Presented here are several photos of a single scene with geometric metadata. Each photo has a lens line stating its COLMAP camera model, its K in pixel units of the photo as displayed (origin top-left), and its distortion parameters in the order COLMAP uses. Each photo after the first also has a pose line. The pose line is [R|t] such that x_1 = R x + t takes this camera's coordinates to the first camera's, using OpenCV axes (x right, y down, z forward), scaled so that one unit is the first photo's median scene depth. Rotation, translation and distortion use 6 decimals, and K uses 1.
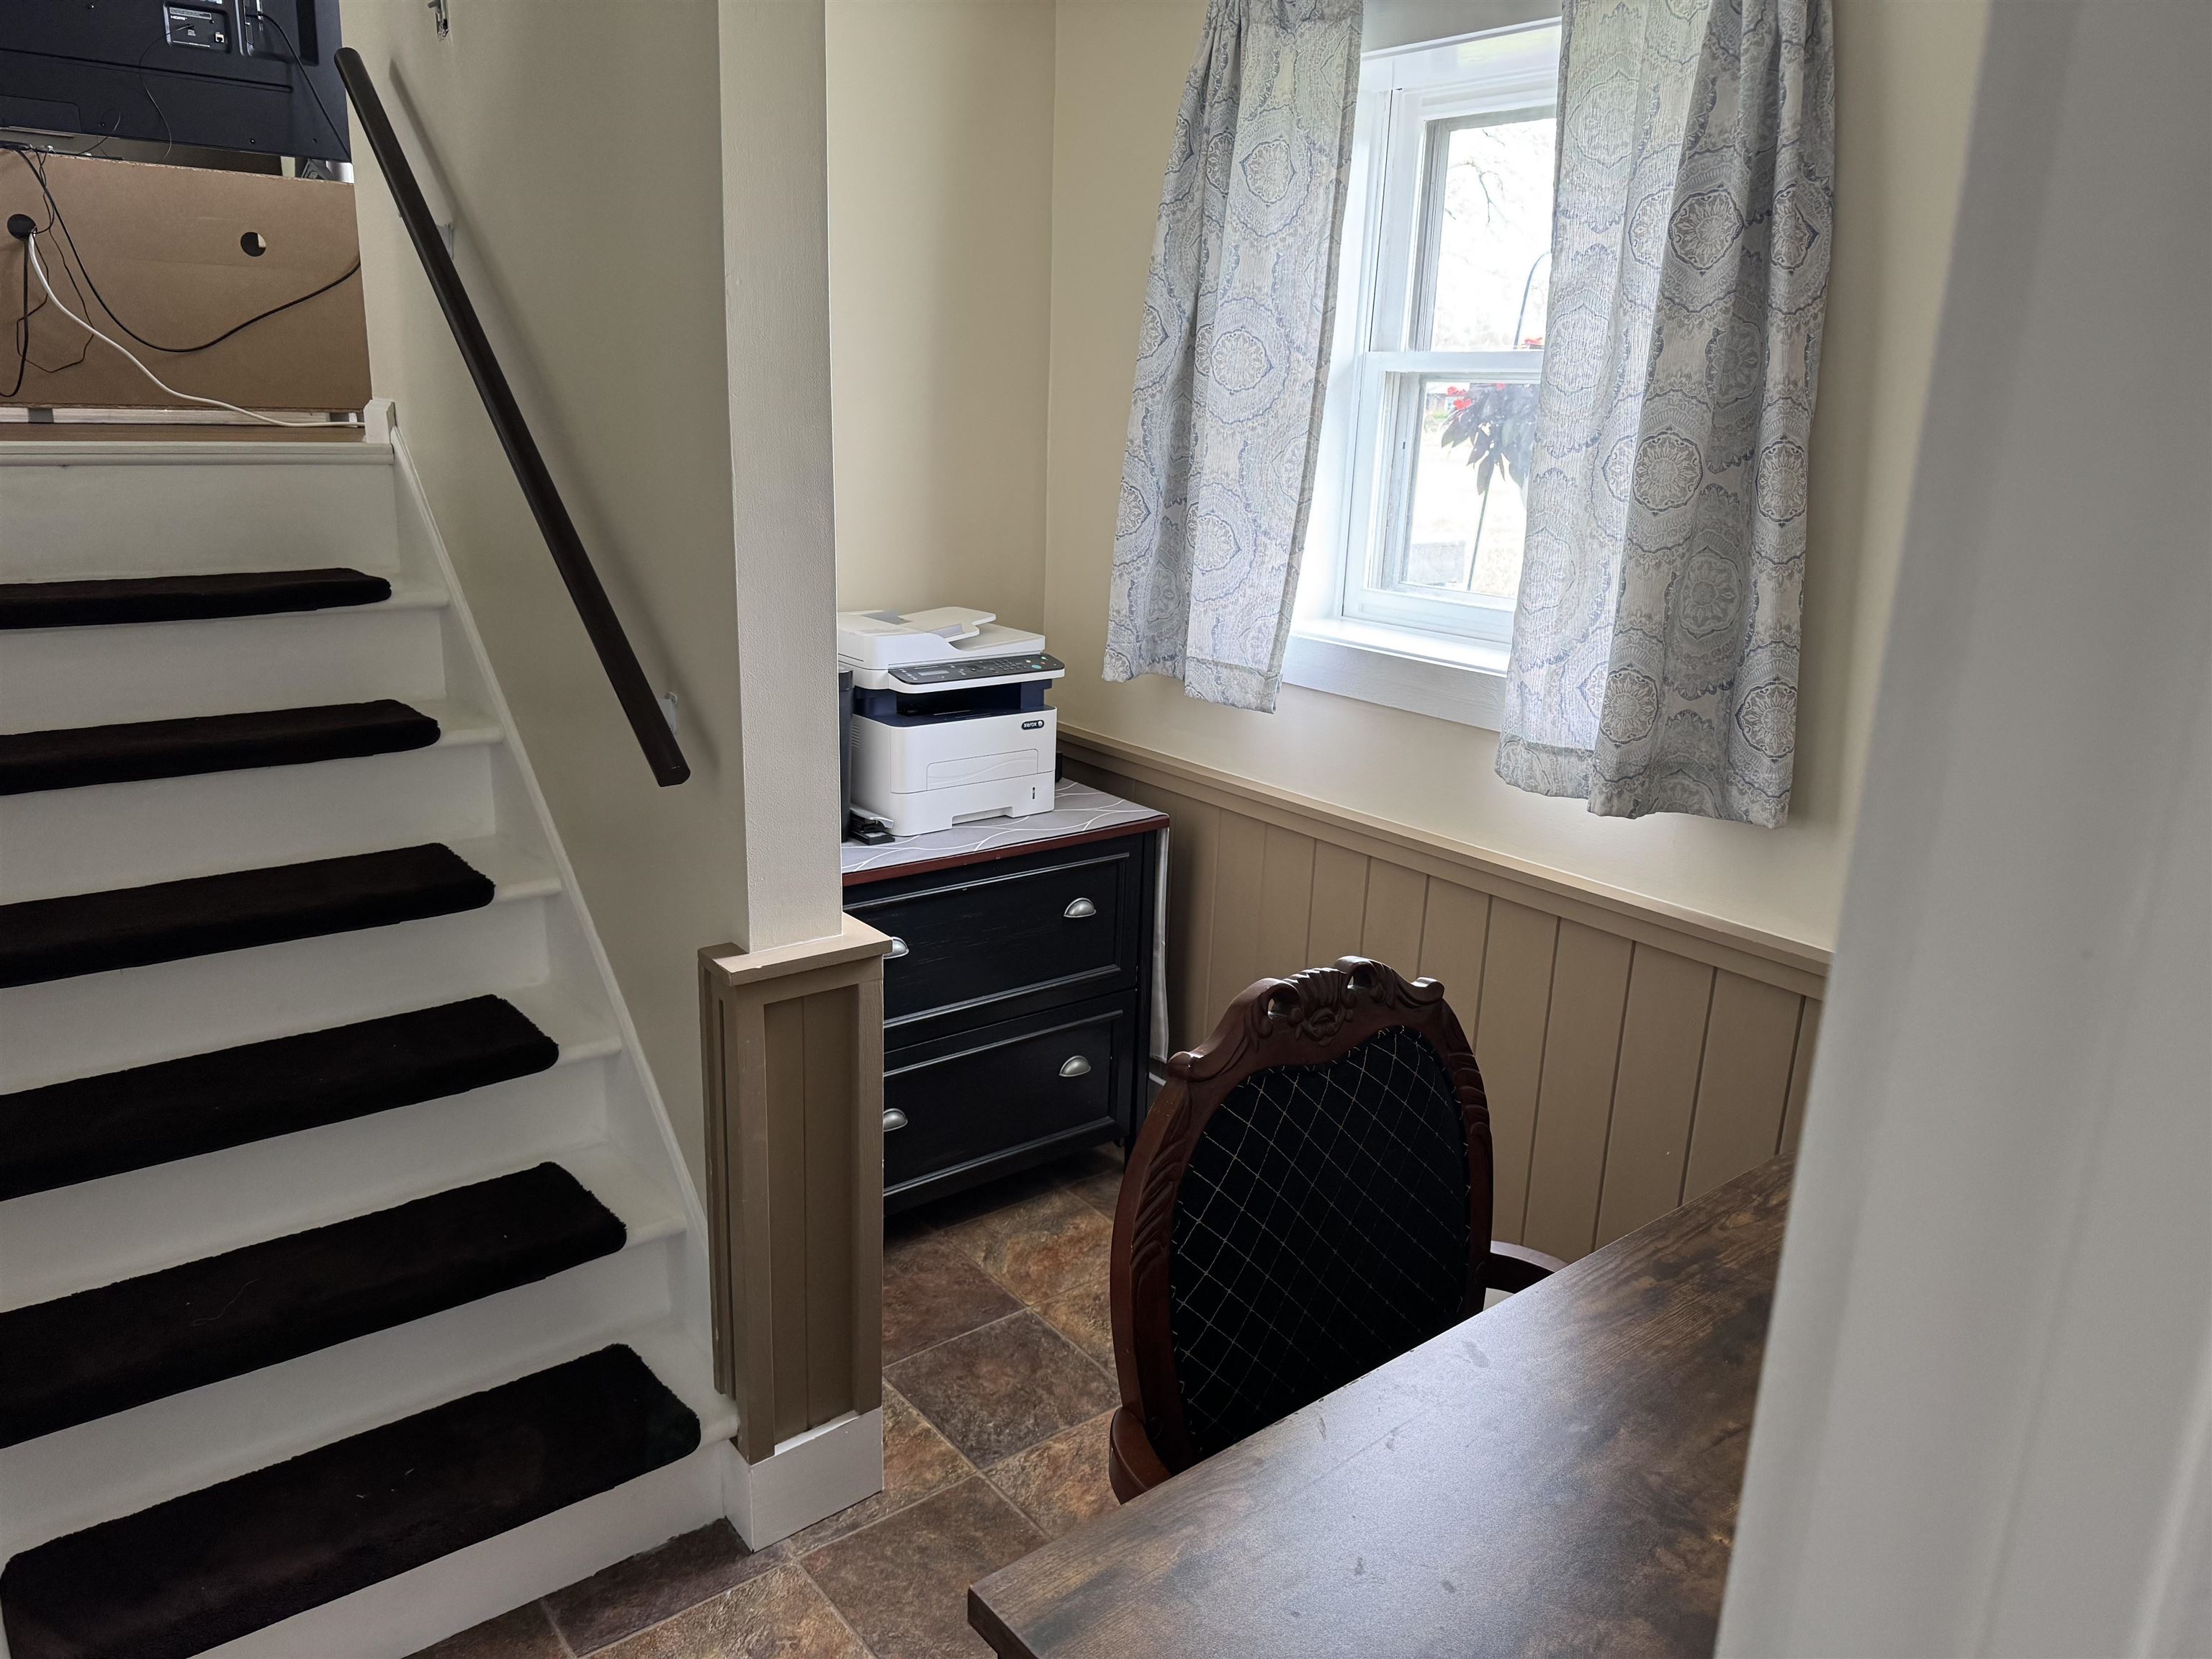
lens RADIAL K [[1548.7, 0, 1105.9], [0, 1548.7, 816.6], [0, 0, 1]] dist [0.063838, -0.080621]
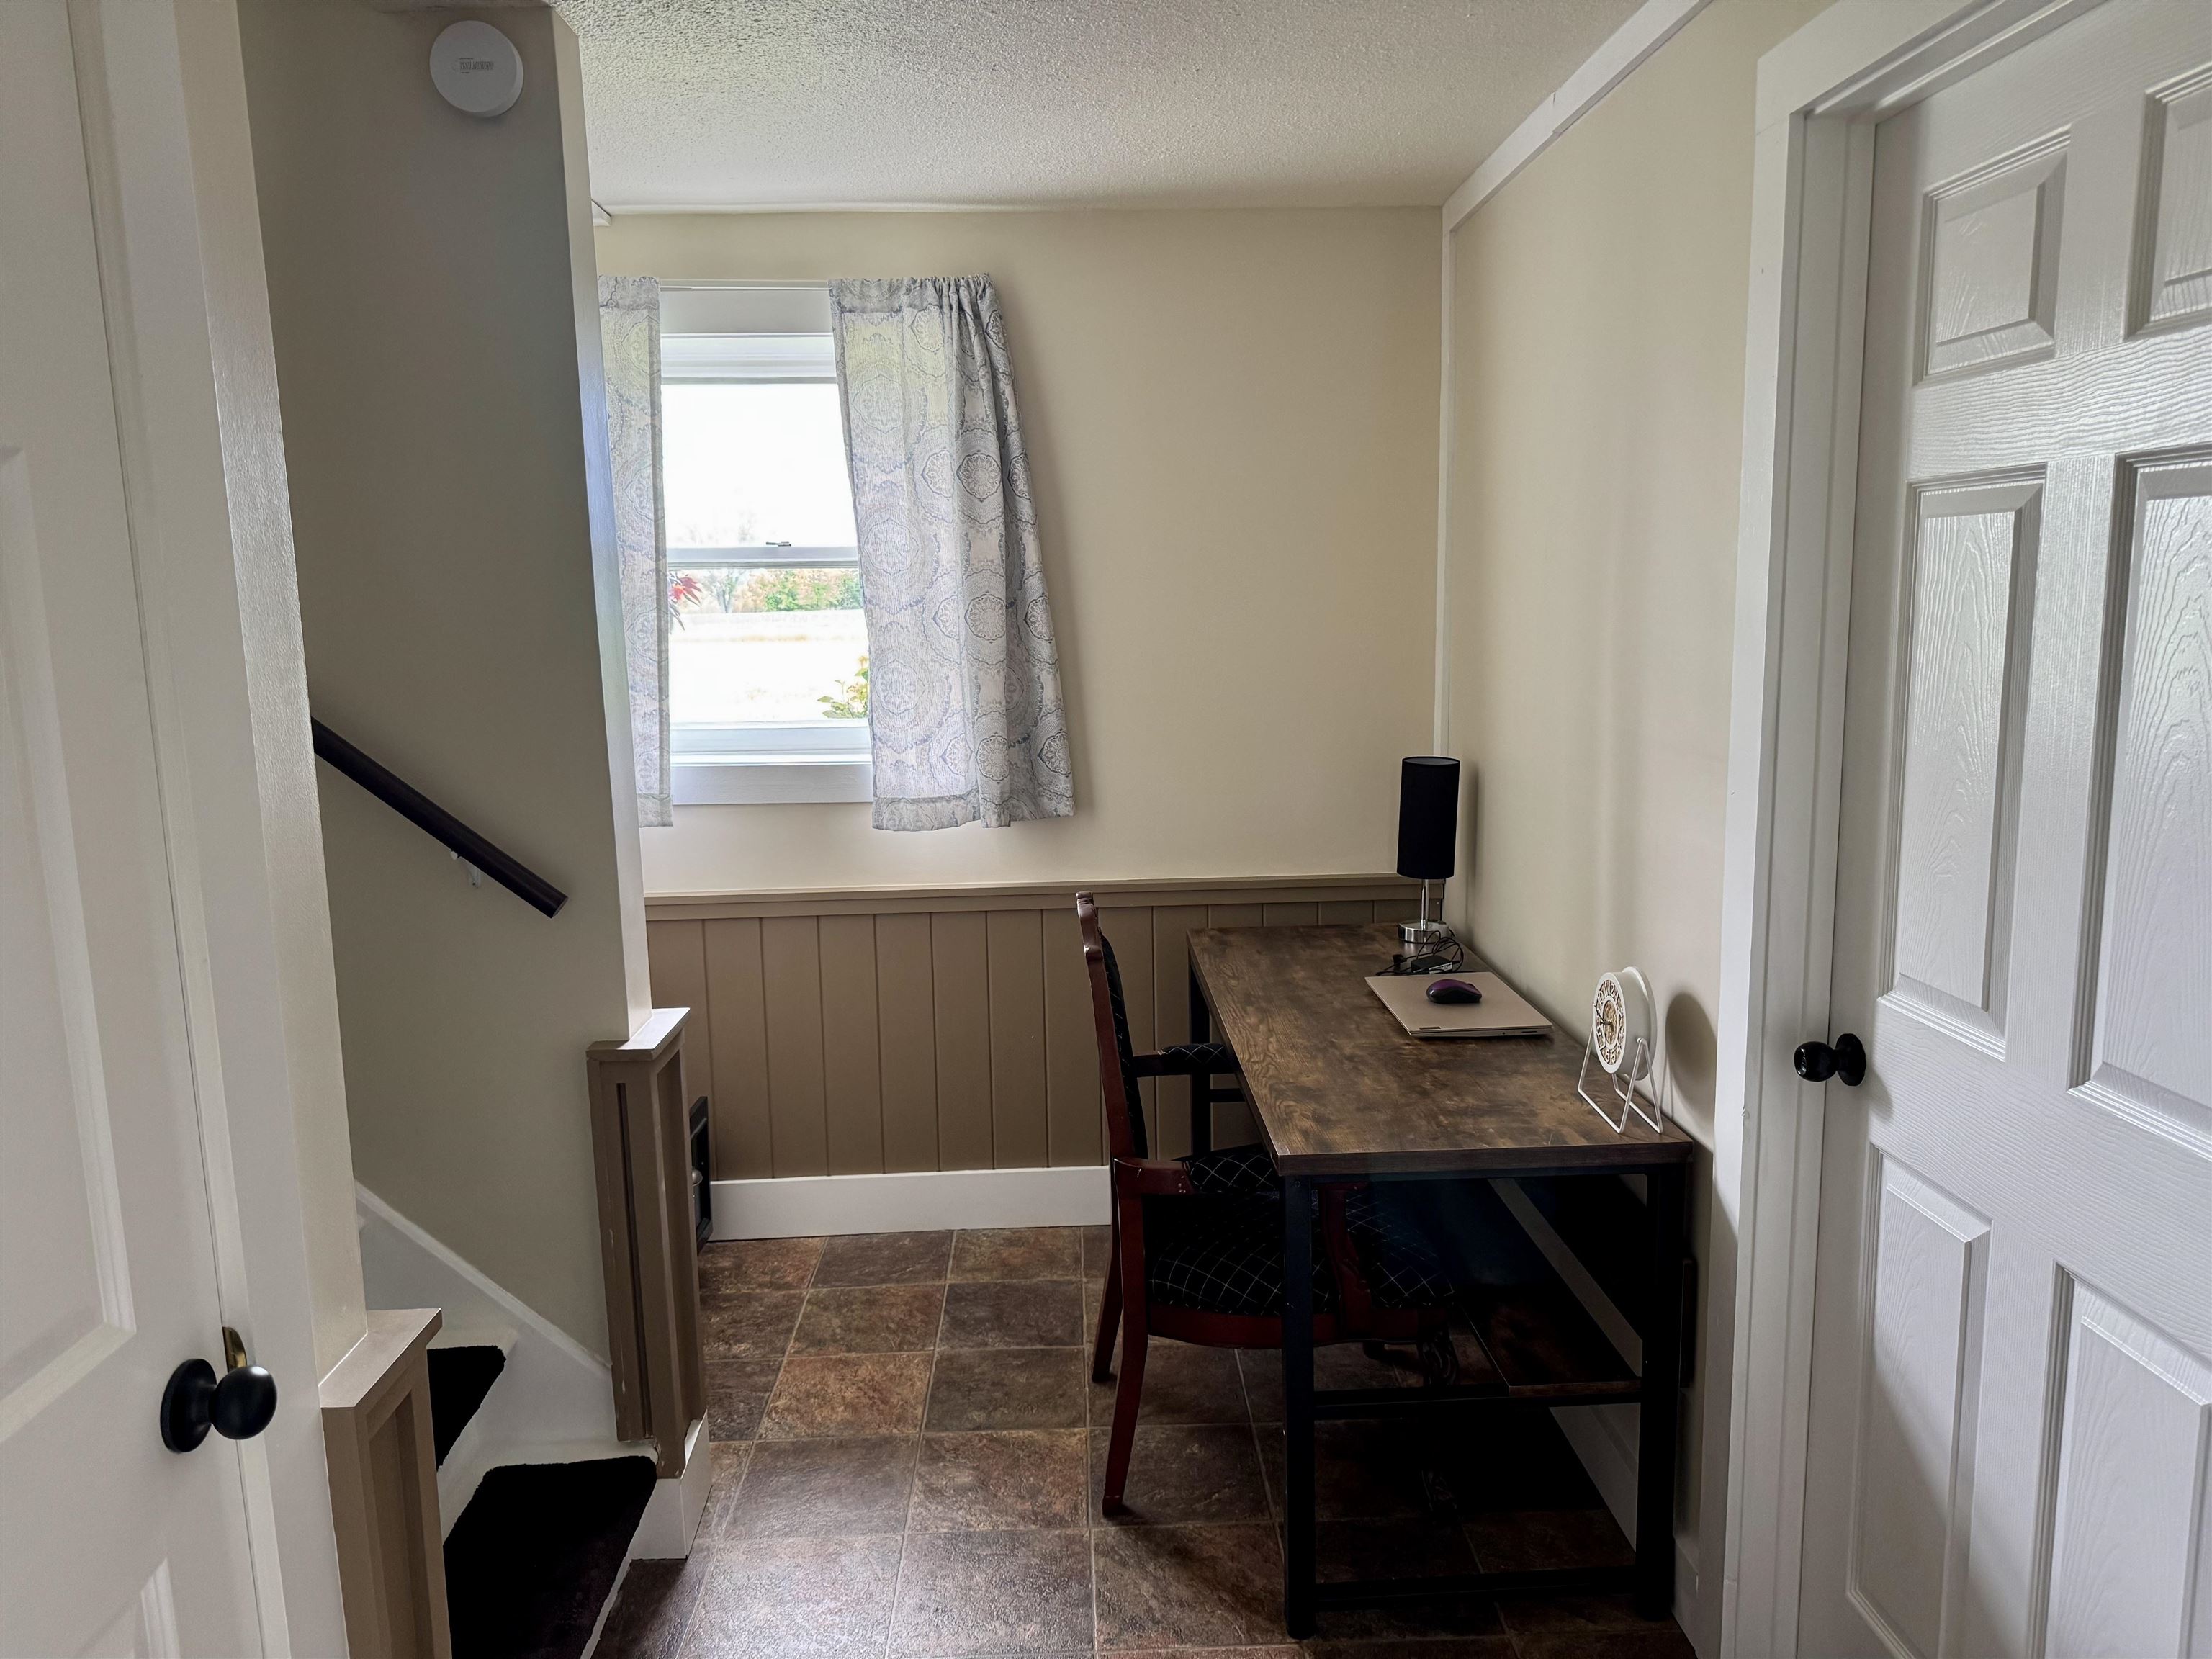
lens RADIAL K [[1548.7, 0, 1099.0], [0, 1548.7, 840.6], [0, 0, 1]] dist [0.063838, -0.080621]
pose [[0.608149, -0.182292, 0.772609, -0.819224], [0.242455, 0.969423, 0.037884, -0.022019], [-0.755890, 0.164284, 0.633751, -0.090079]]
